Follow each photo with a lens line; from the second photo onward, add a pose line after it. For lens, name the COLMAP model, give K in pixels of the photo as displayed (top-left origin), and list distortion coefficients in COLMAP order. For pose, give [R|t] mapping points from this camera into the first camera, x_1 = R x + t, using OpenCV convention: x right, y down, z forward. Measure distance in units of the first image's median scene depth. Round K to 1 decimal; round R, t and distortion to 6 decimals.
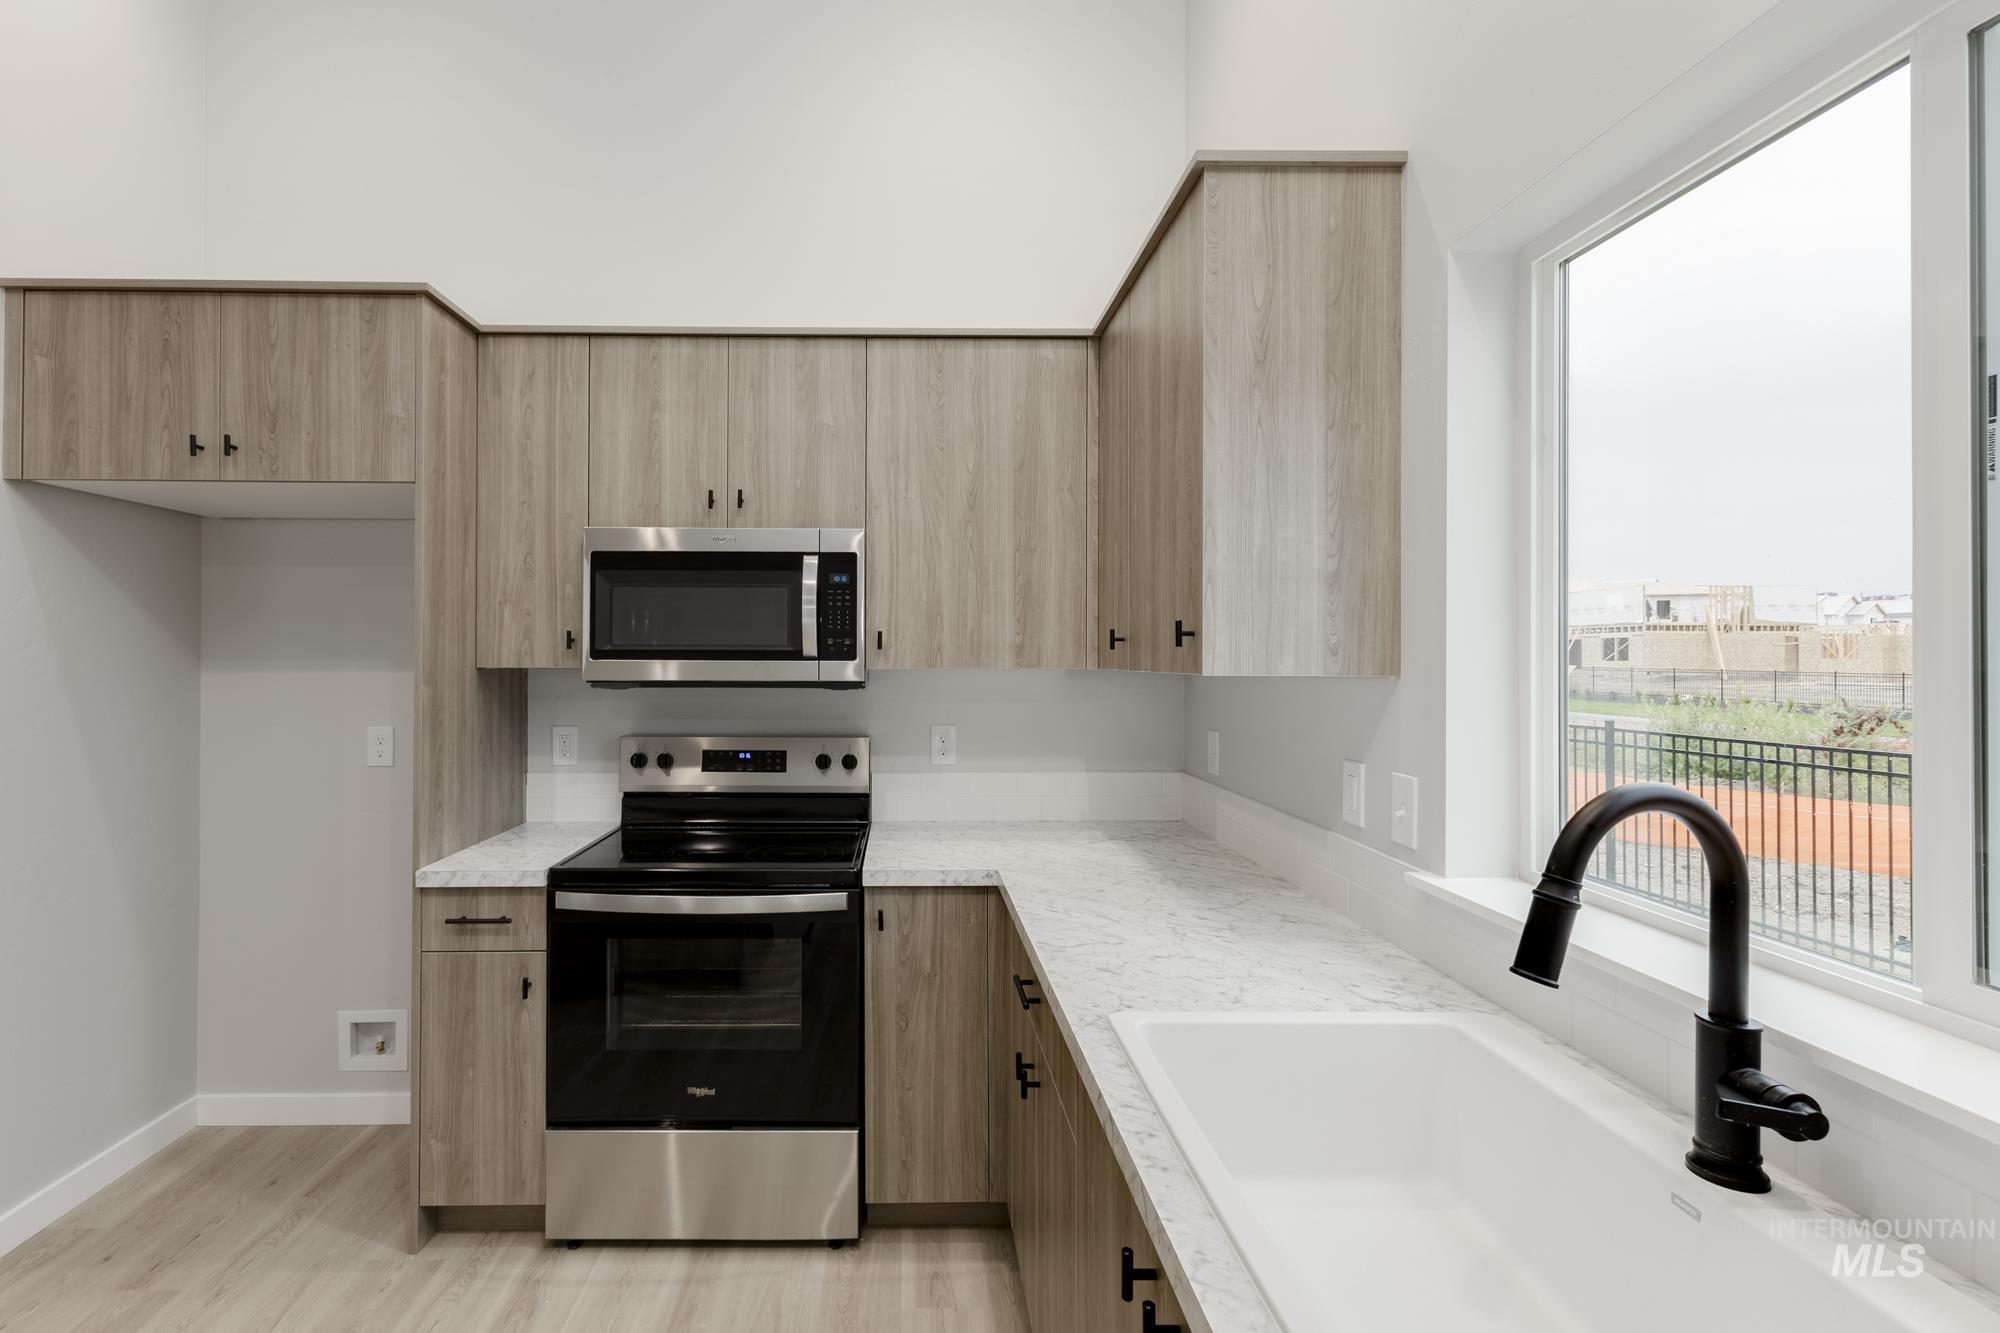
lens RADIAL K [[908.4, 0, 1032.9], [0, 908.4, 649.2], [0, 0, 1]] dist [0.009981, -0.003020]
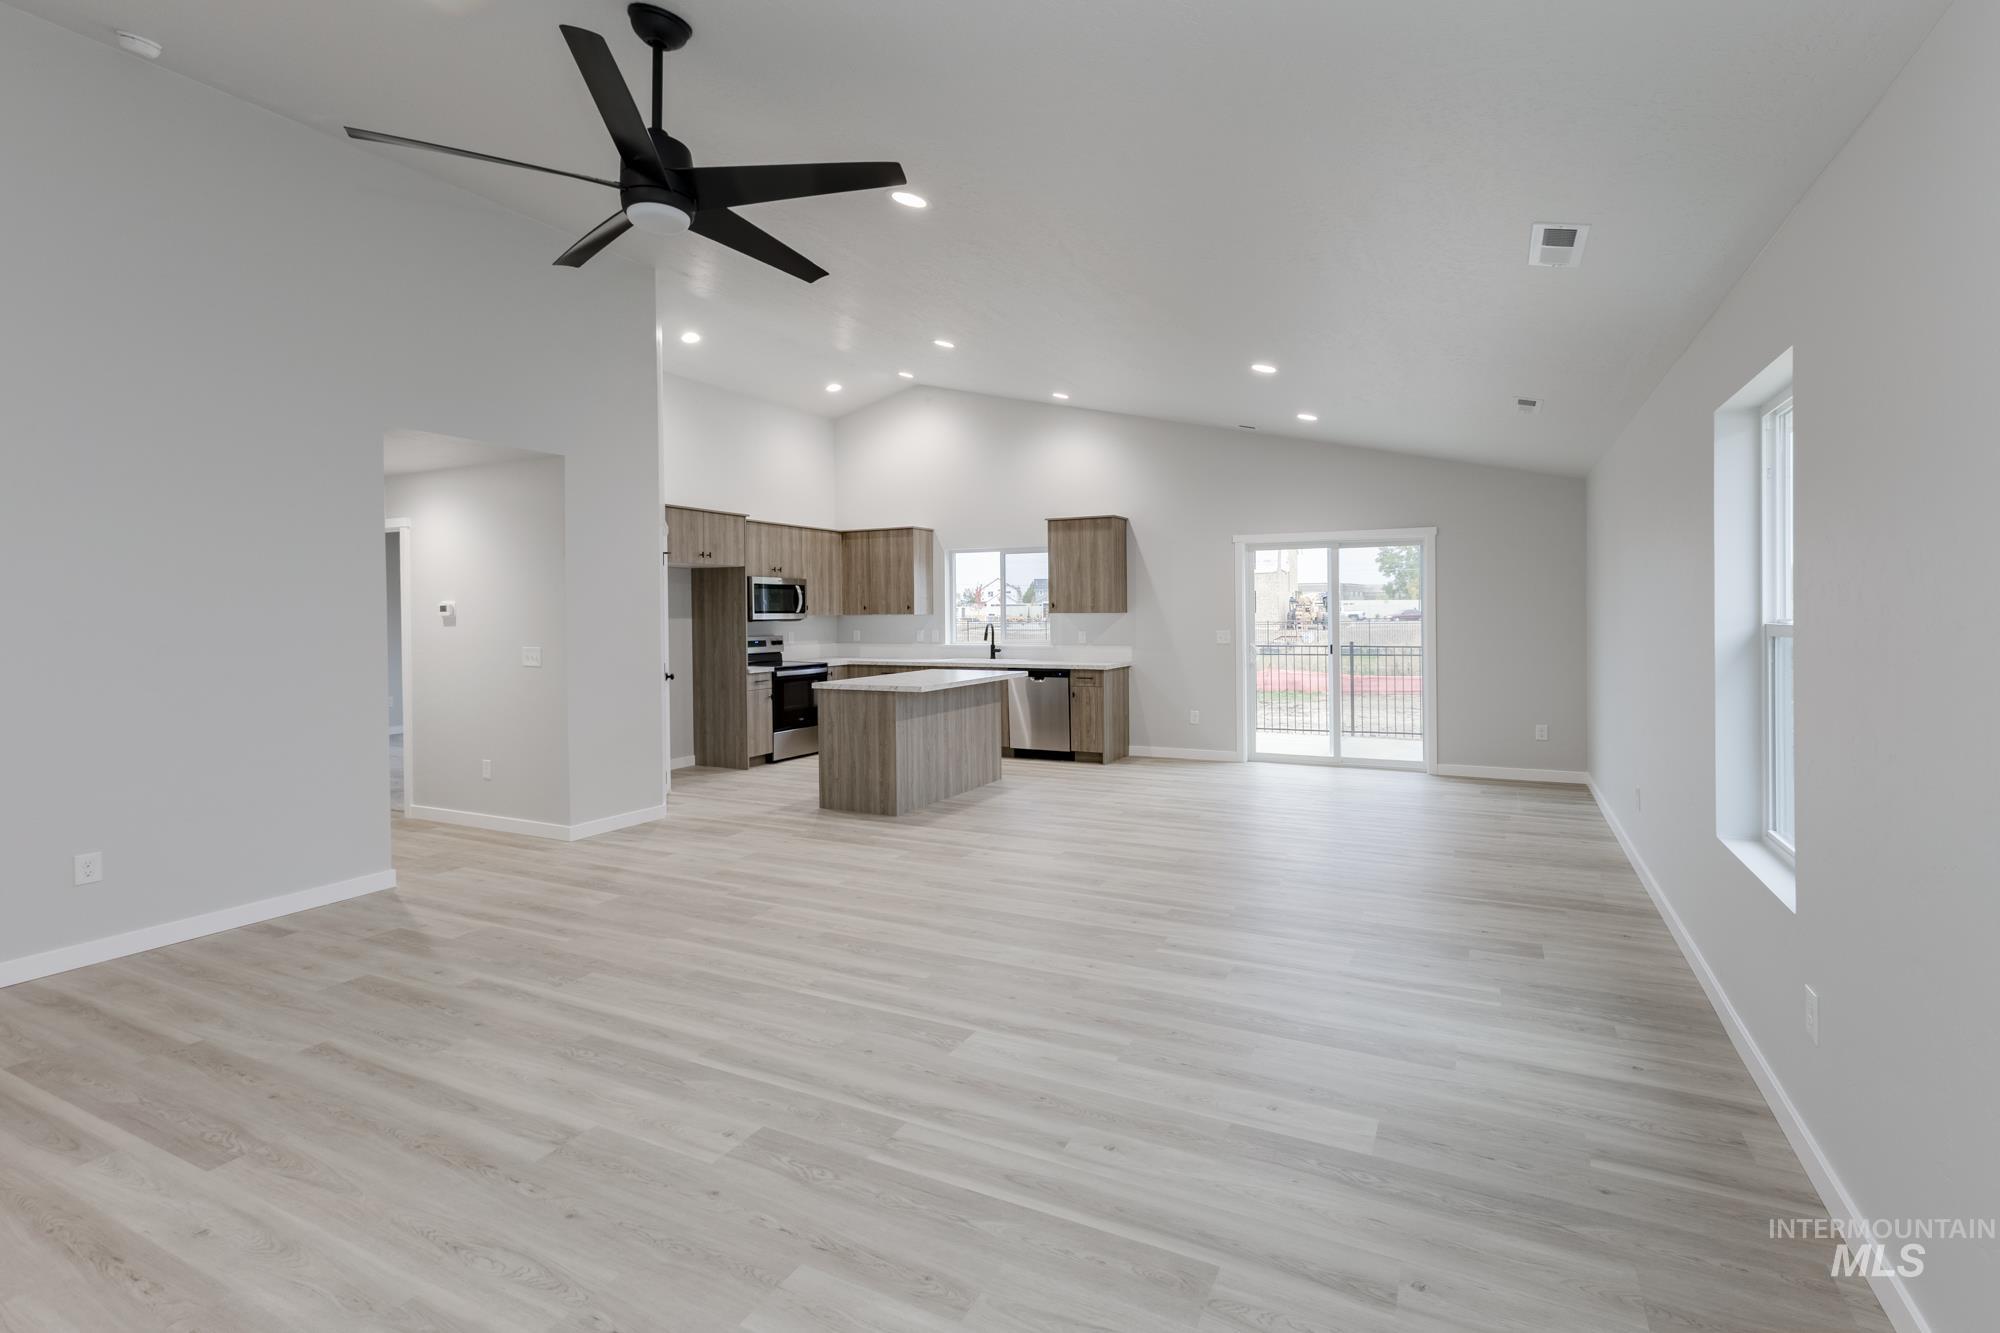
lens RADIAL K [[908.4, 0, 948.2], [0, 908.4, 607.2], [0, 0, 1]] dist [0.009981, -0.003020]
pose [[0.549585, -0.003134, 0.835432, -3.334364], [0.001097, 0.999995, 0.003030, -0.025977], [-0.835437, -0.000748, 0.549586, -1.748600]]
